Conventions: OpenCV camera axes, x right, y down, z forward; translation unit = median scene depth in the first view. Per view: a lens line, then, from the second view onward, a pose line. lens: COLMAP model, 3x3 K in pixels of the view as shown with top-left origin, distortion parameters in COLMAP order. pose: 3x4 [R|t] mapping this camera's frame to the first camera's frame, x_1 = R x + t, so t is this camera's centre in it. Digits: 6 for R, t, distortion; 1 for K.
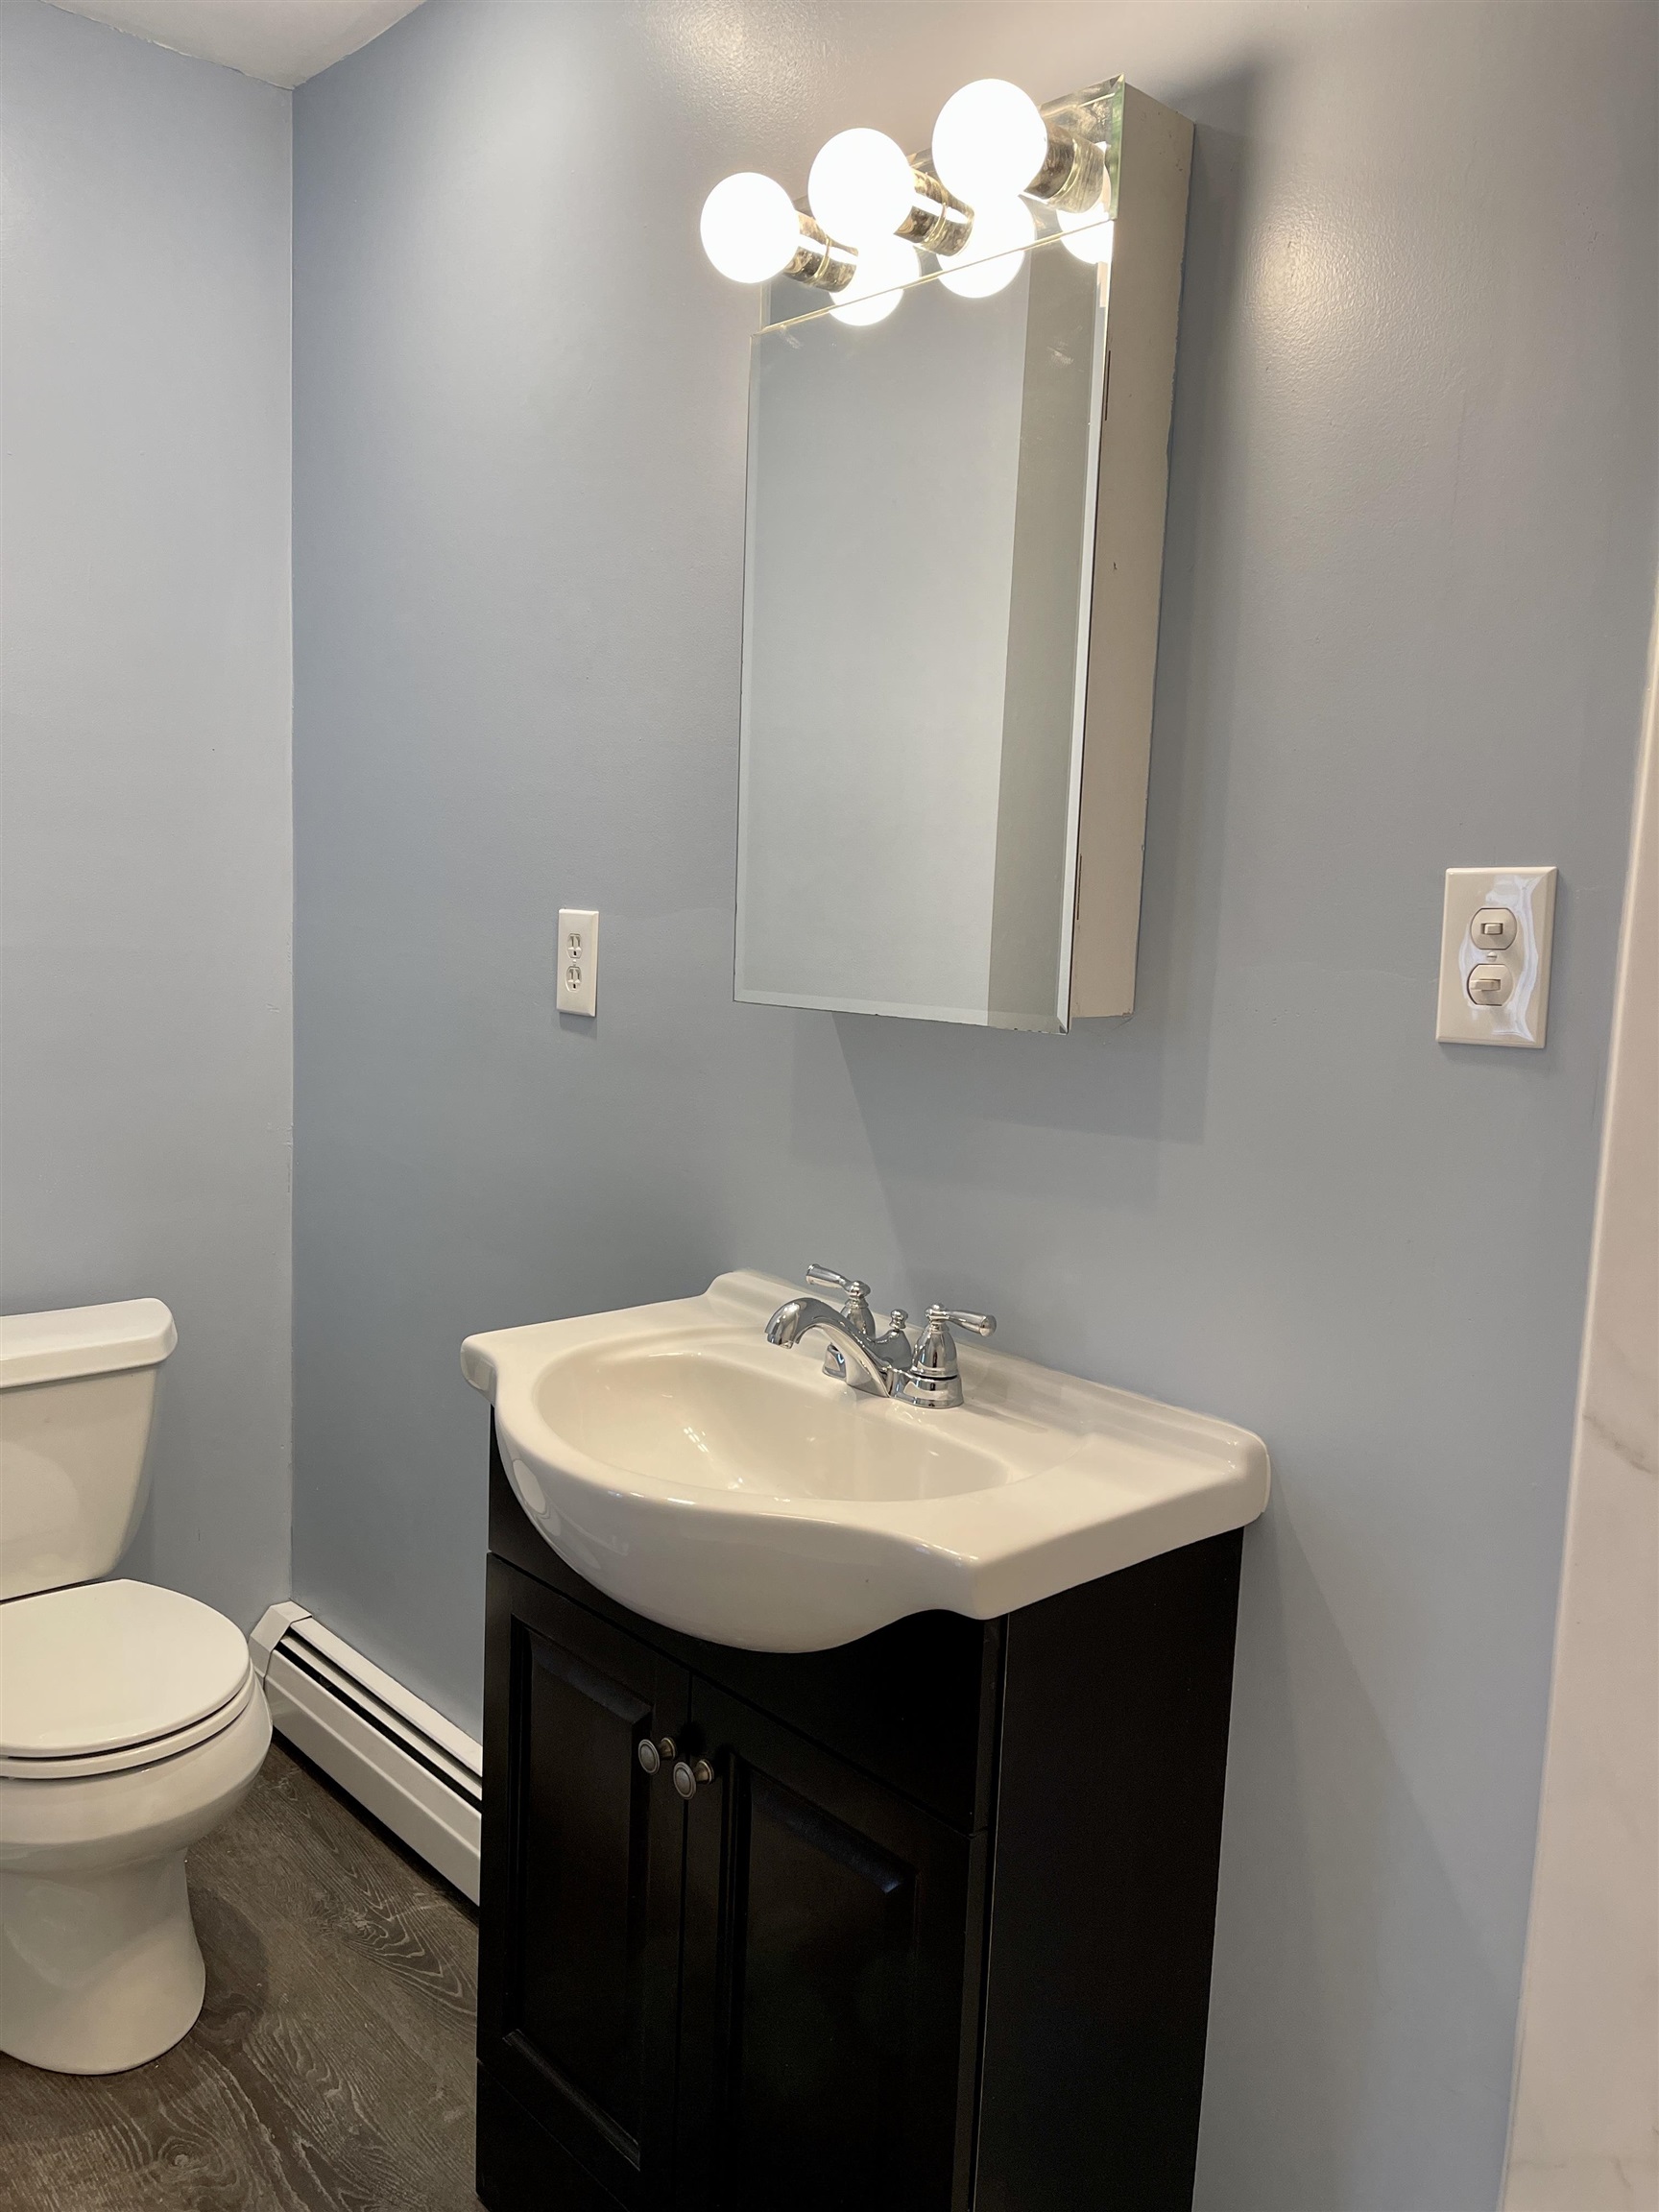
lens RADIAL K [[1672.4, 0, 819.5], [0, 1672.4, 1100.2], [0, 0, 1]] dist [0.076004, -0.096444]
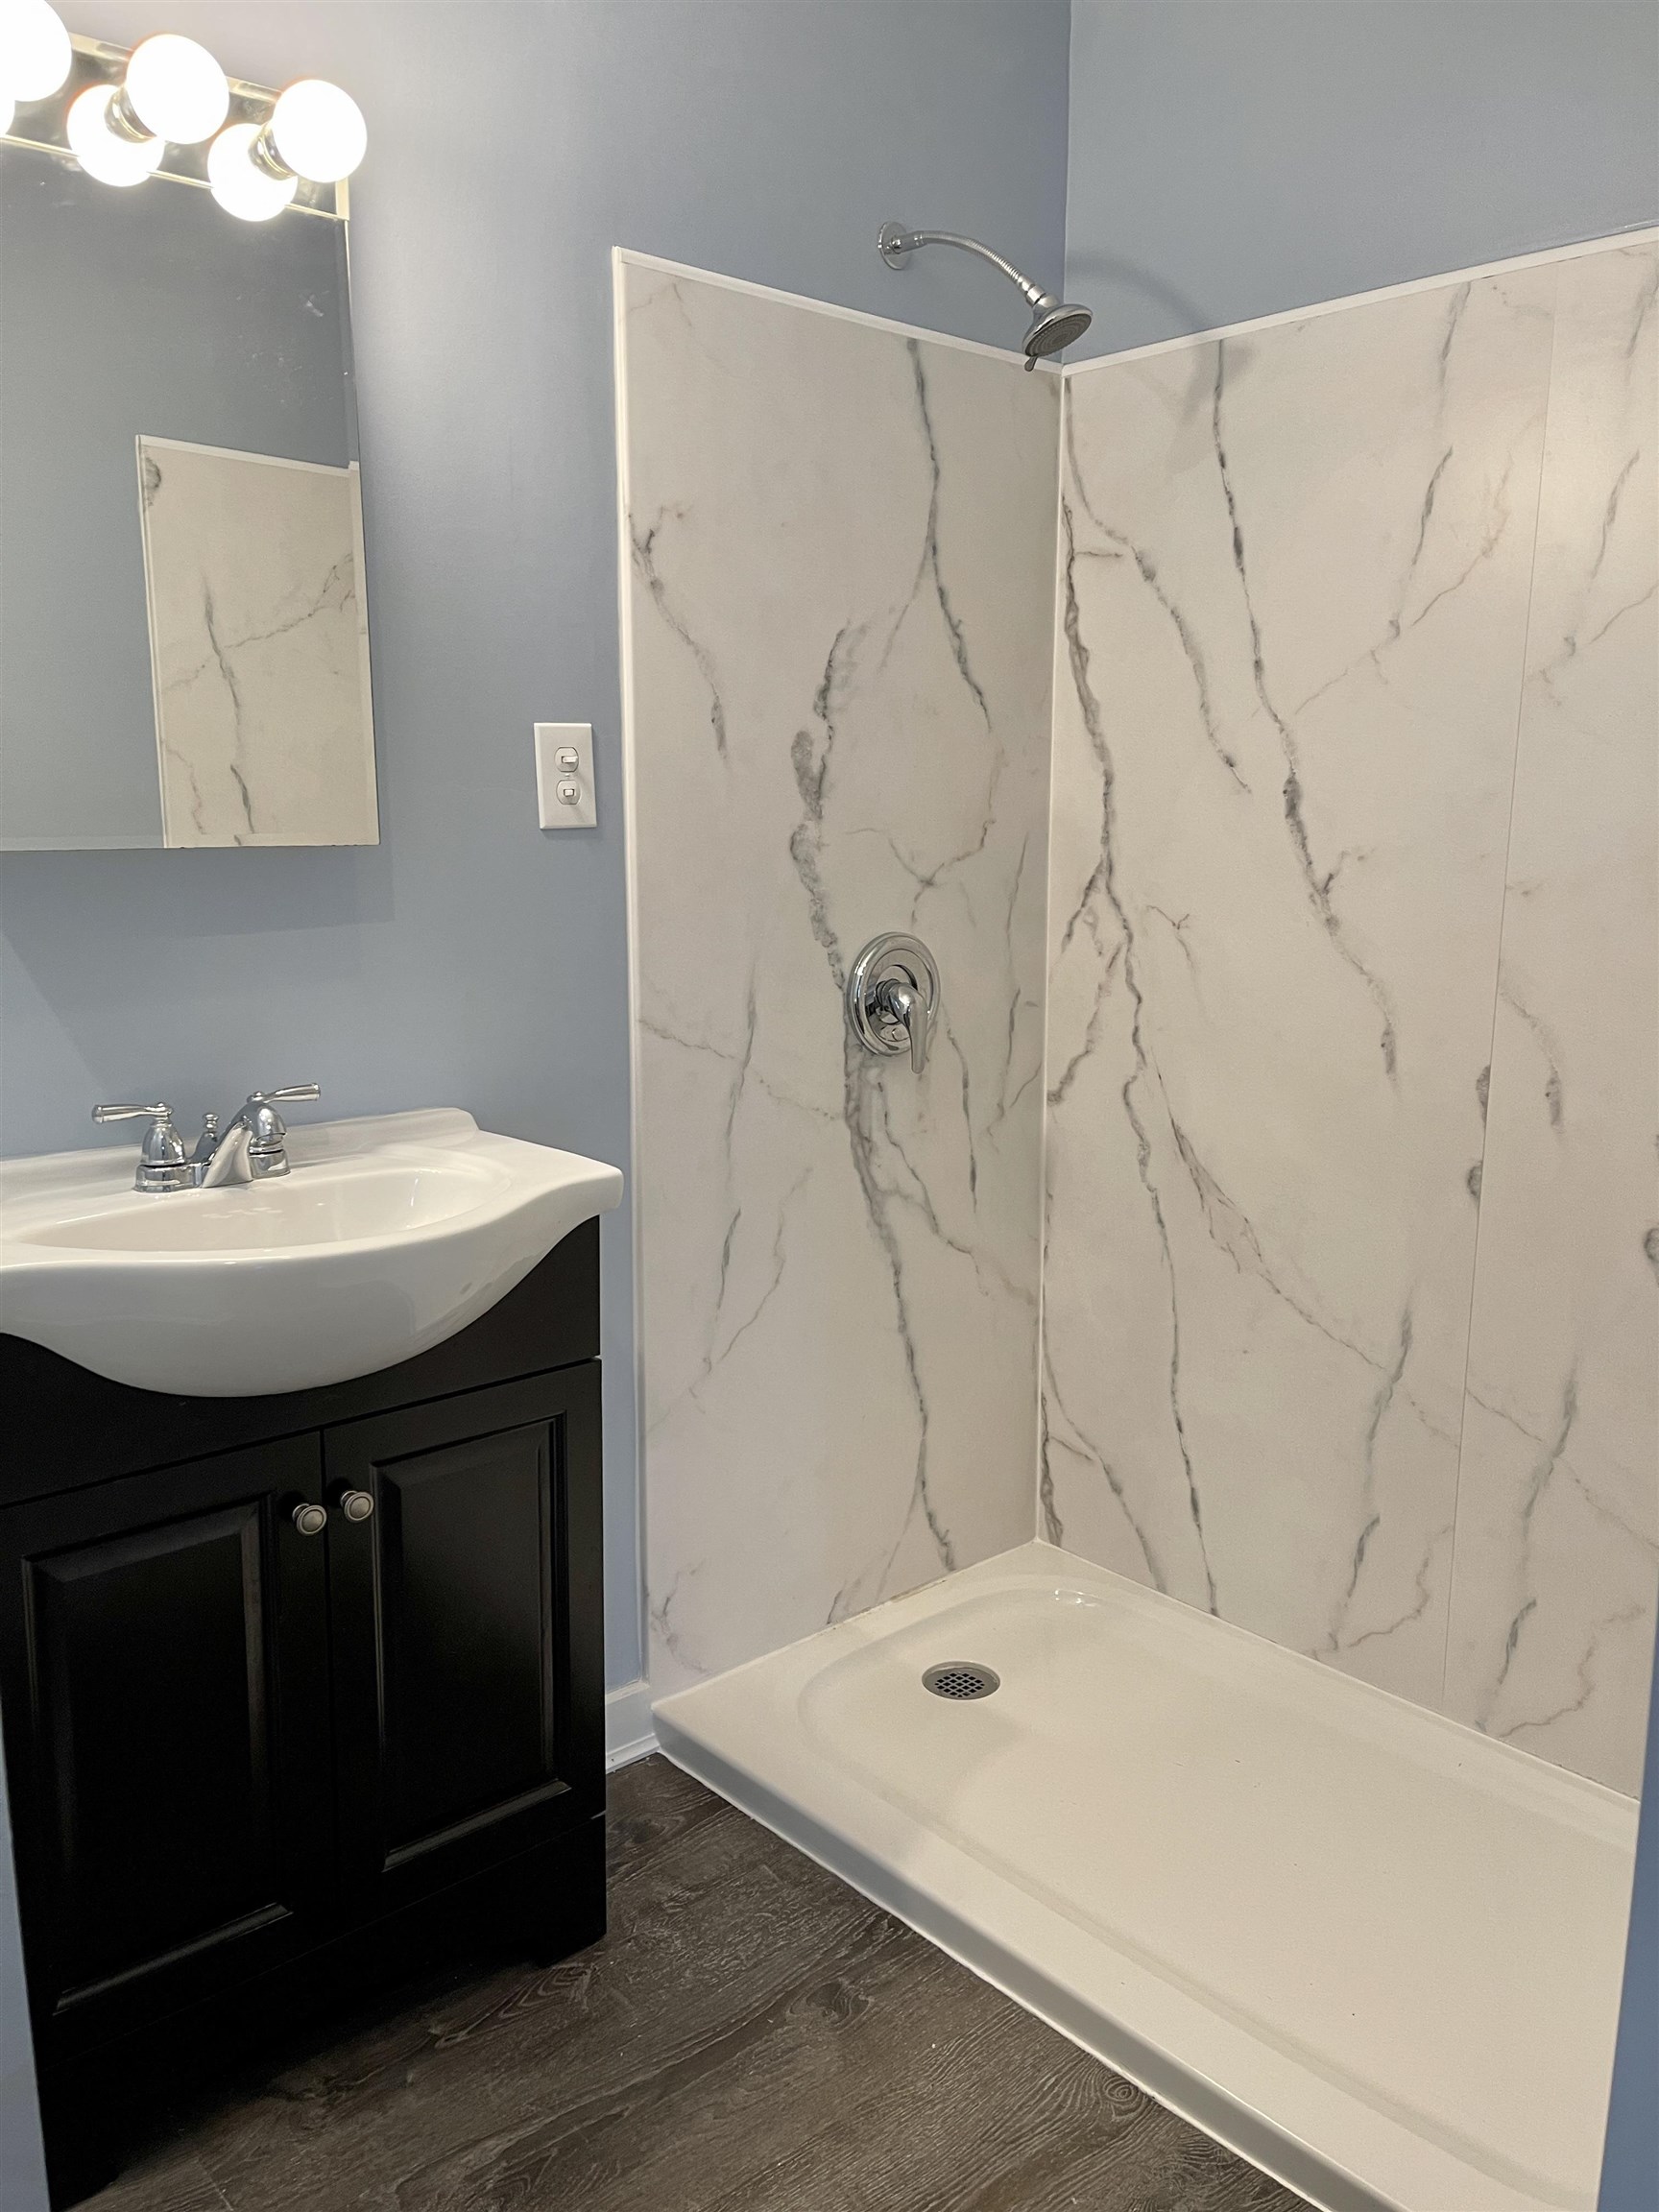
lens RADIAL K [[1672.4, 0, 819.5], [0, 1672.4, 1100.2], [0, 0, 1]] dist [0.076004, -0.096444]
pose [[0.034739, -0.205663, 0.978006, -1.335963], [0.122919, 0.972046, 0.200043, -0.074377], [-0.991809, 0.113266, 0.059048, 0.673732]]
